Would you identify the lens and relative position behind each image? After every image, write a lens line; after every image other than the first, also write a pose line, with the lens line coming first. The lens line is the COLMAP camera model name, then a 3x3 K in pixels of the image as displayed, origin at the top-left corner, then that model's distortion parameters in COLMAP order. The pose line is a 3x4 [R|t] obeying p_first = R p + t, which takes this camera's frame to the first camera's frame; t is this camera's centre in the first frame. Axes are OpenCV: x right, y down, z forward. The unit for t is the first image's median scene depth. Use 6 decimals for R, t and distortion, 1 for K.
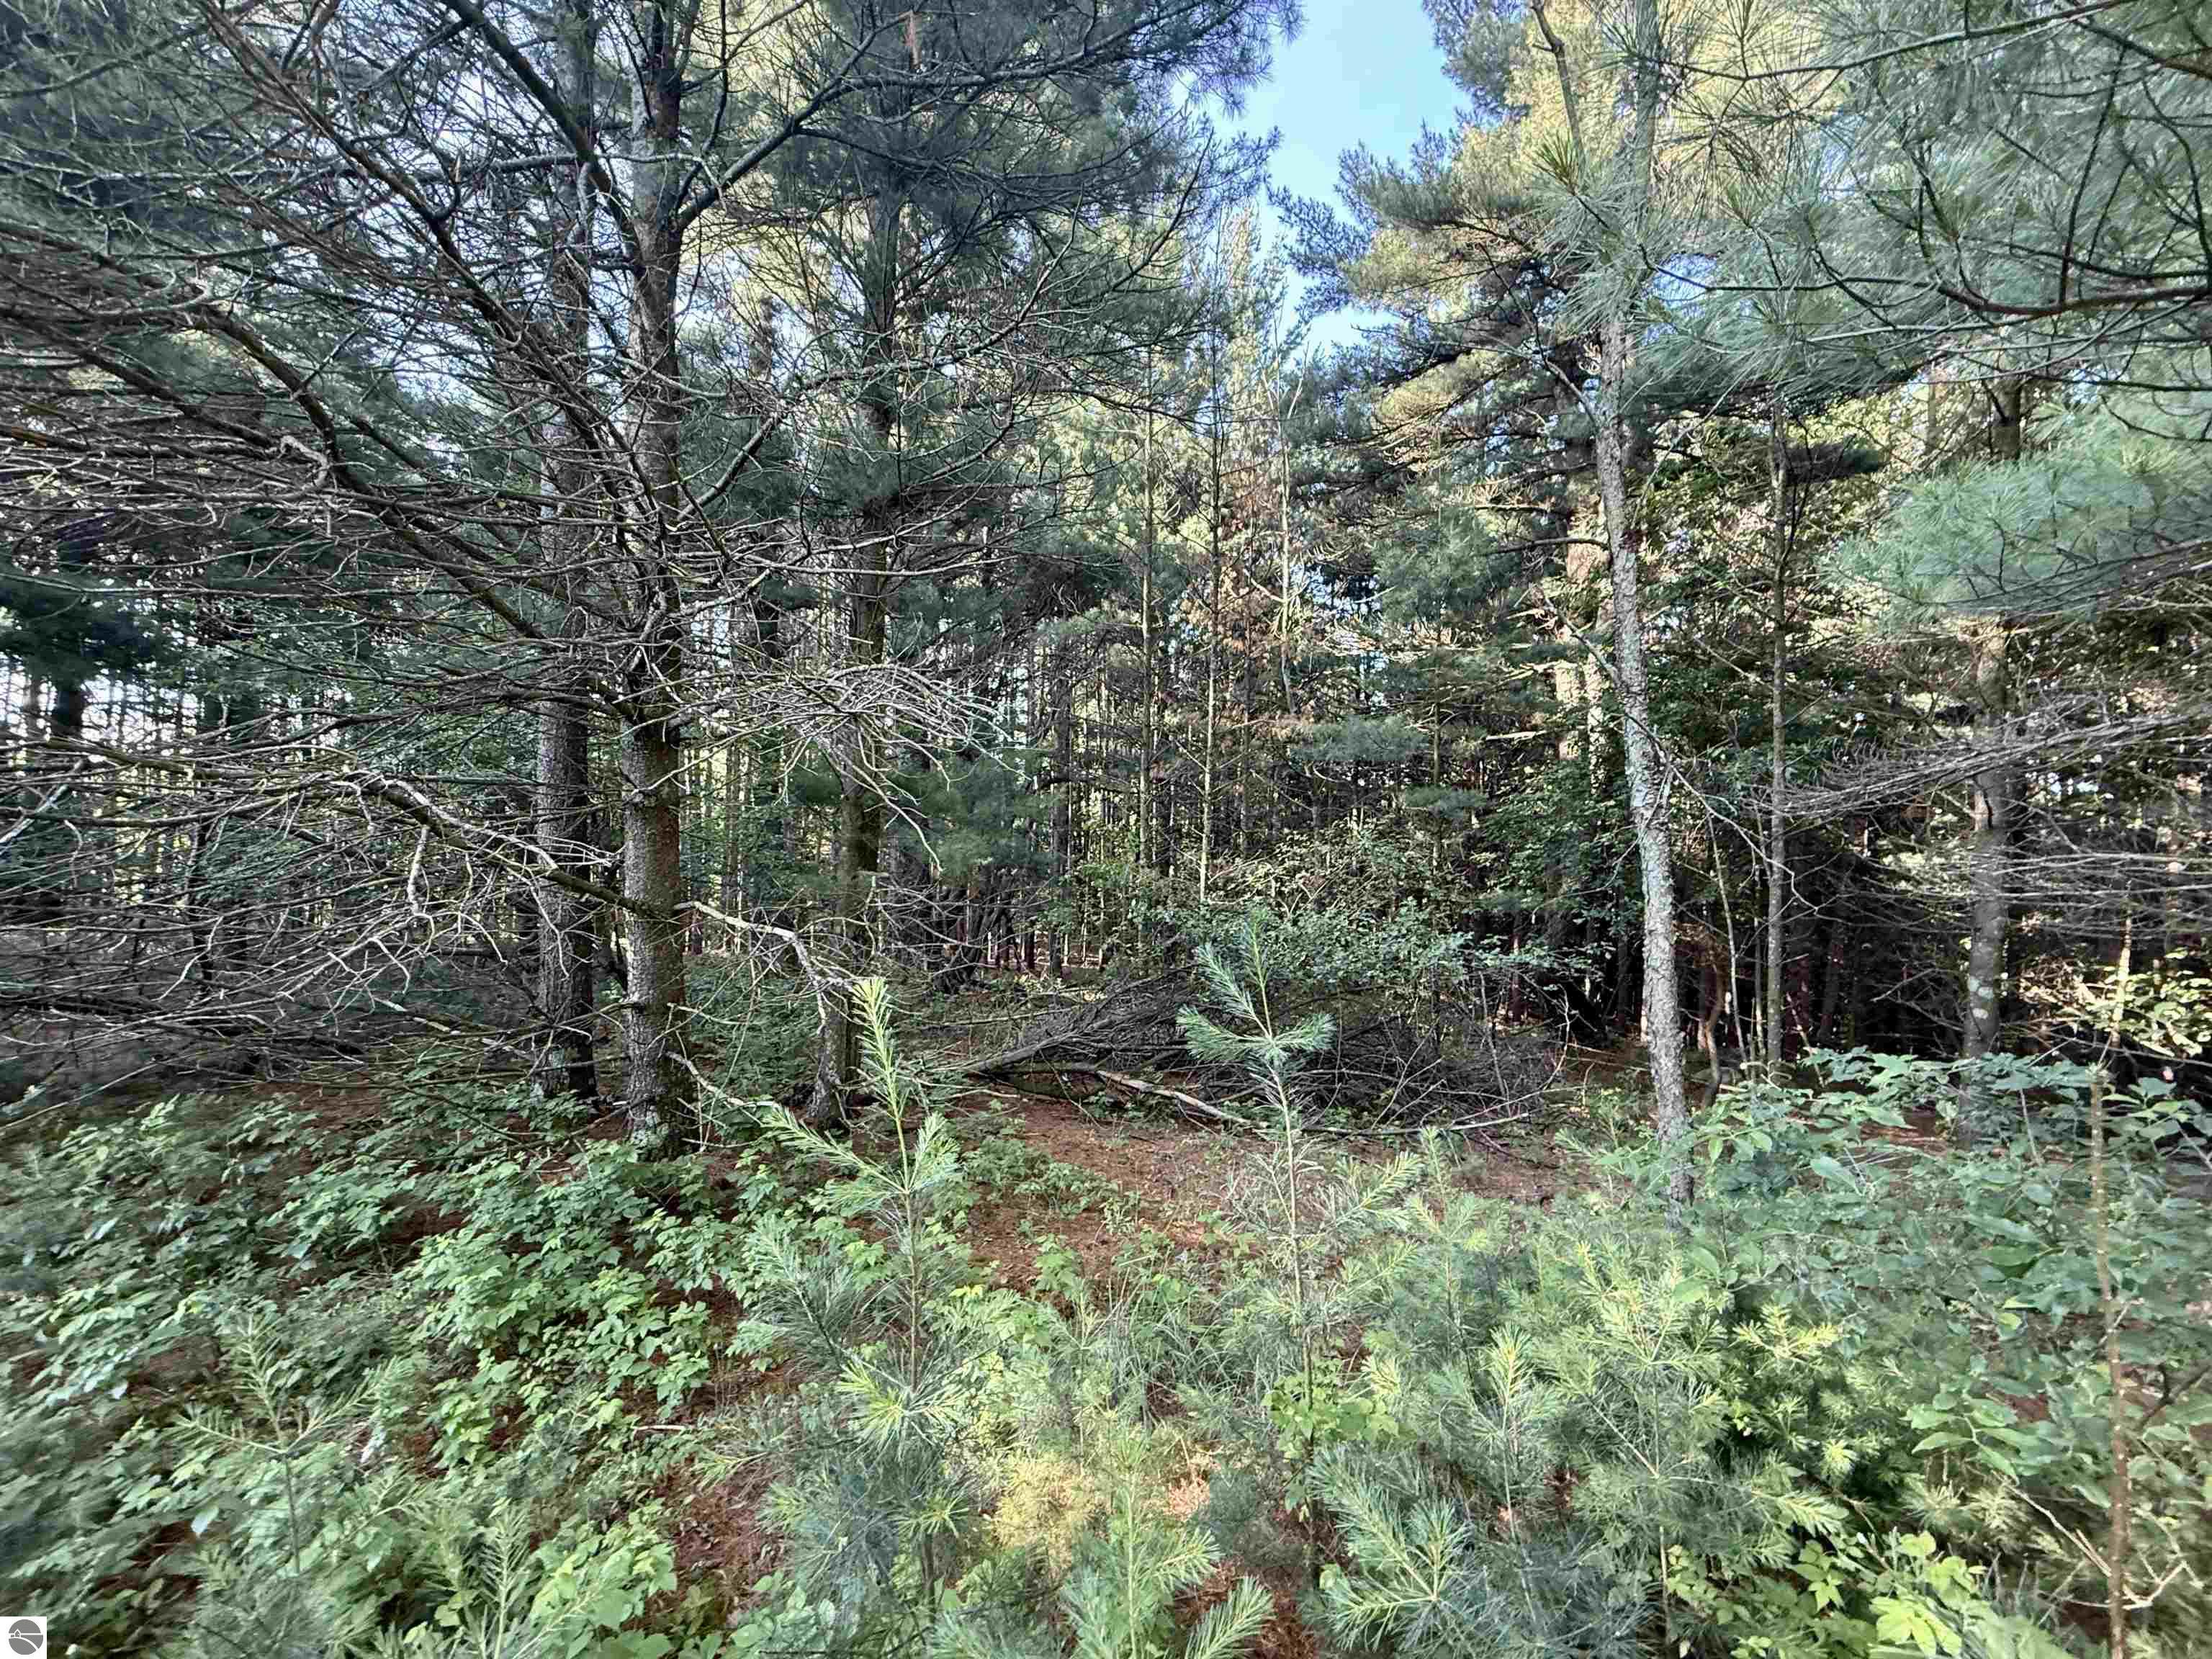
lens RADIAL K [[879.7, 0, 1105.3], [0, 879.7, 831.1], [0, 0, 1]] dist [-0.001554, -0.000044]
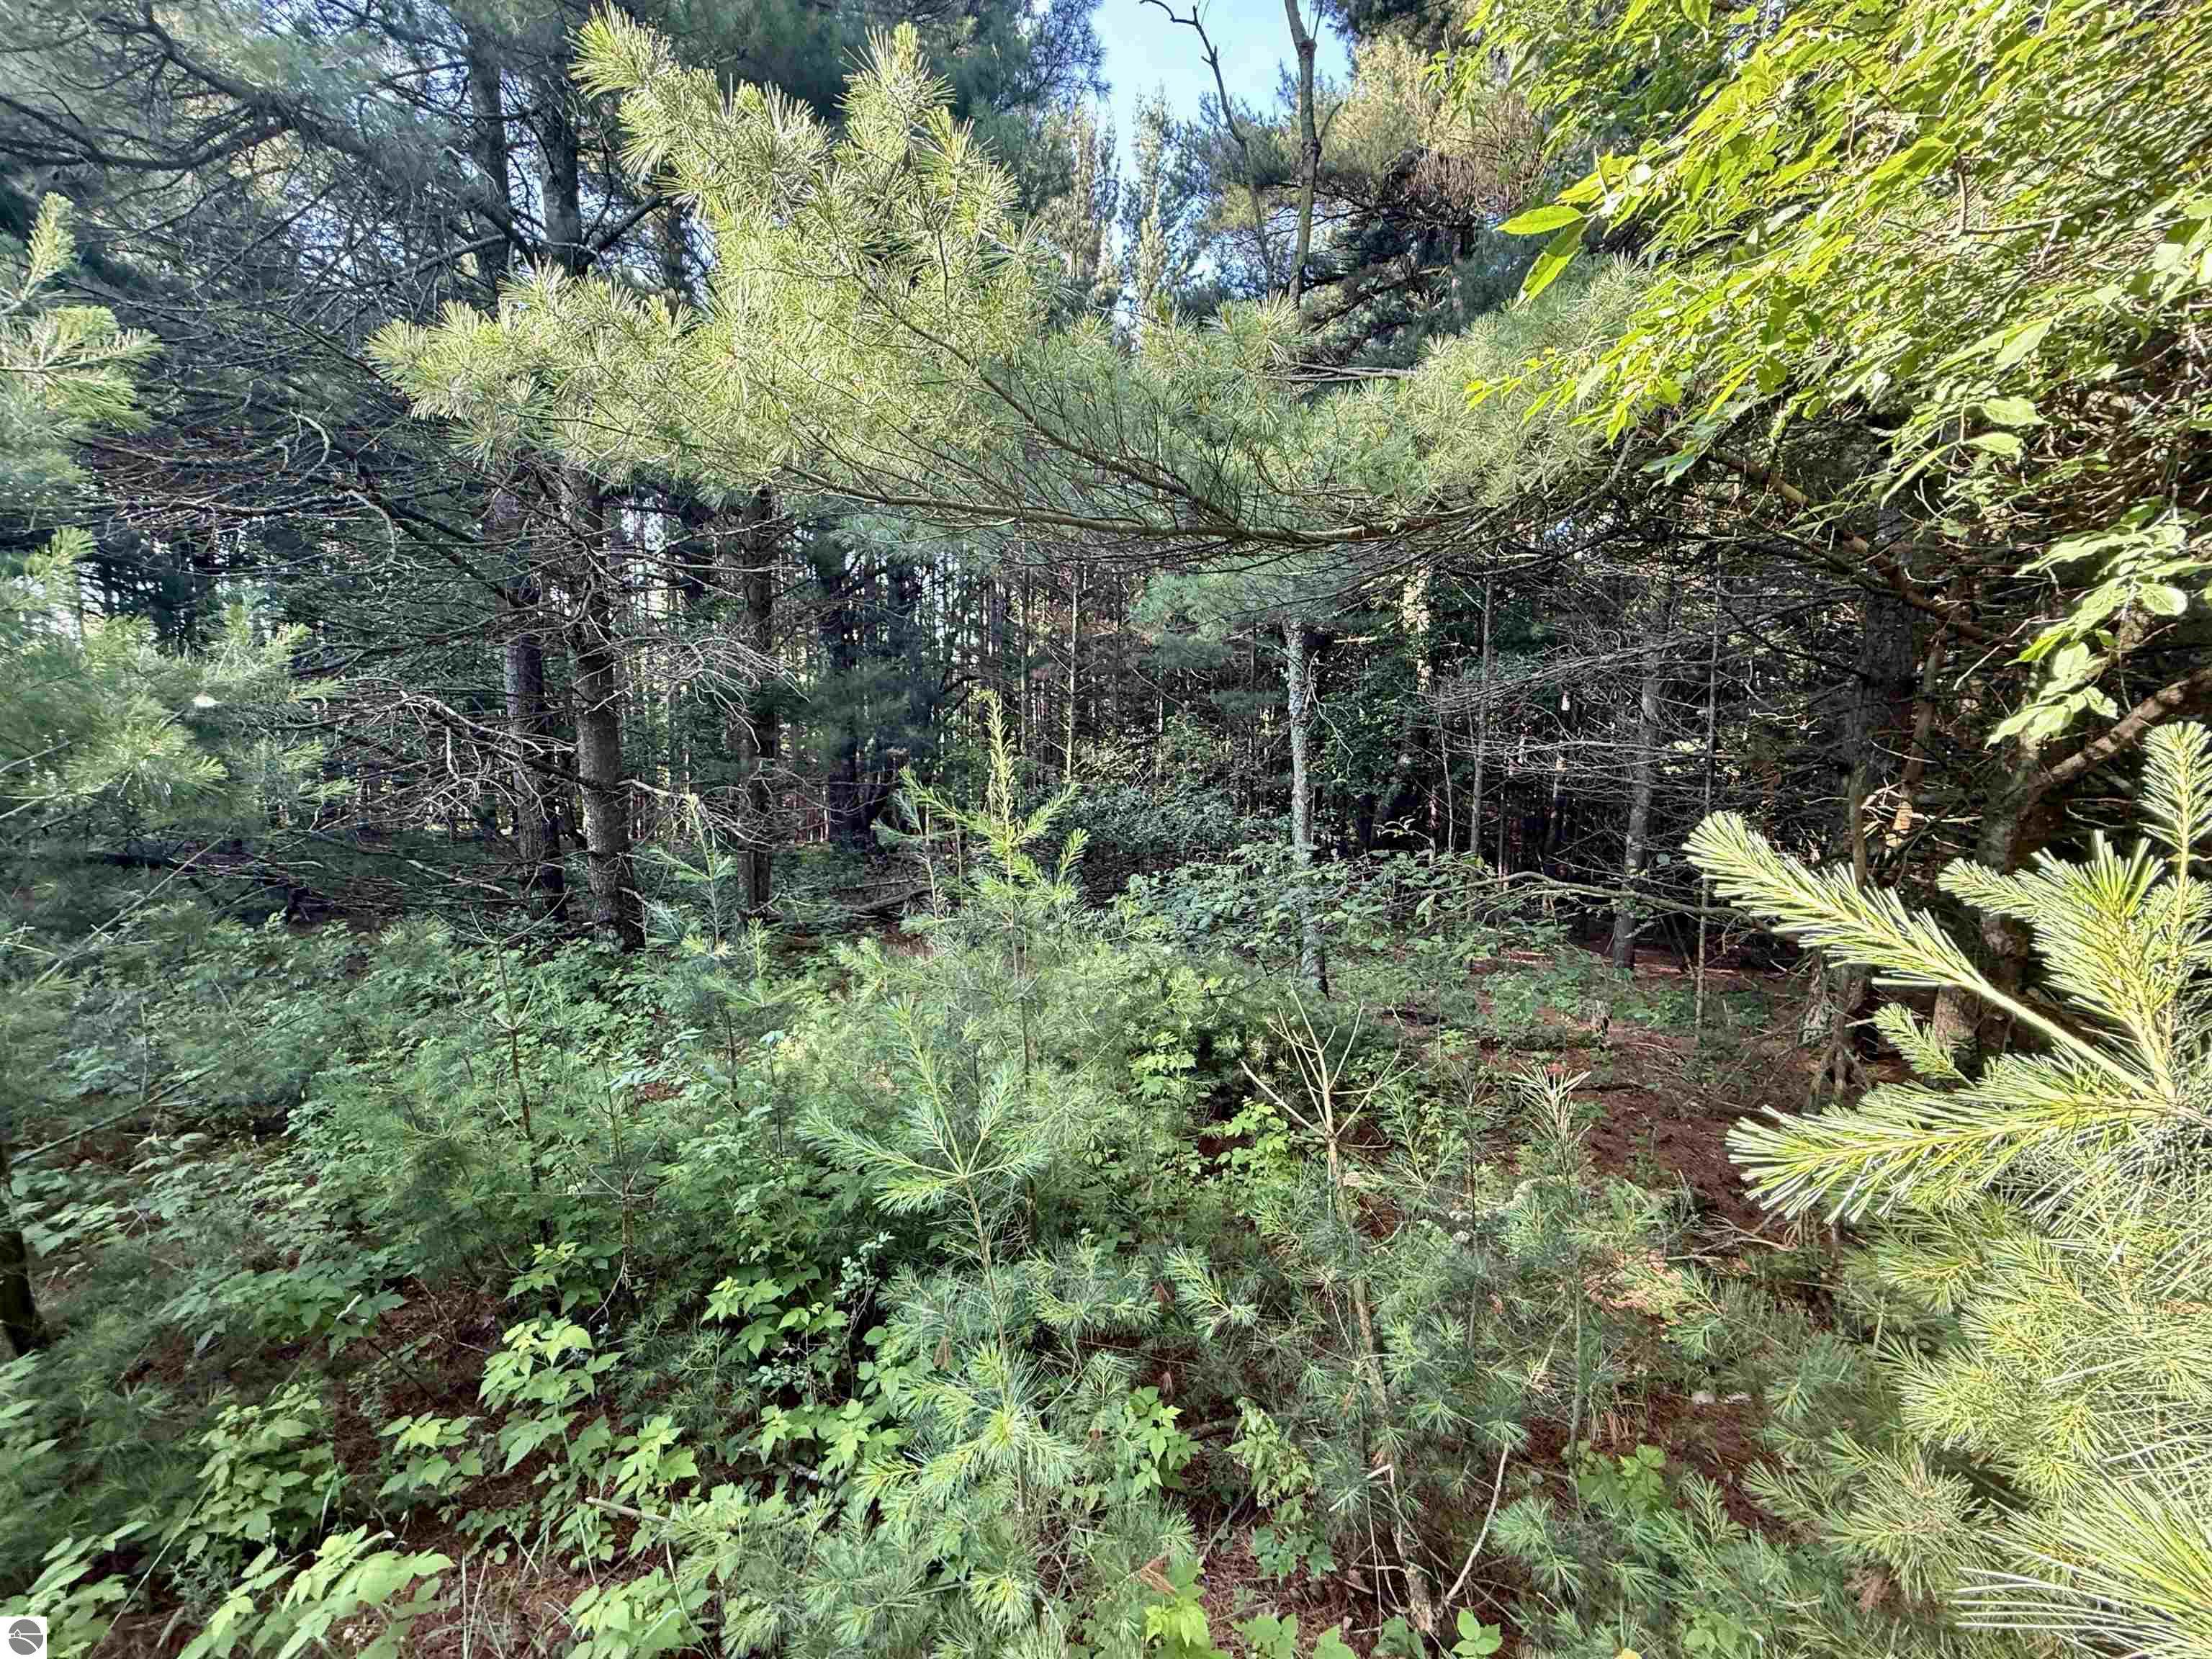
lens RADIAL K [[879.7, 0, 1107.2], [0, 879.7, 831.4], [0, 0, 1]] dist [-0.001554, -0.000044]
pose [[0.998932, -0.008193, 0.045462, 0.213007], [0.002462, 0.992188, 0.124726, -0.009345], [-0.046129, -0.124481, 0.991149, -0.408993]]
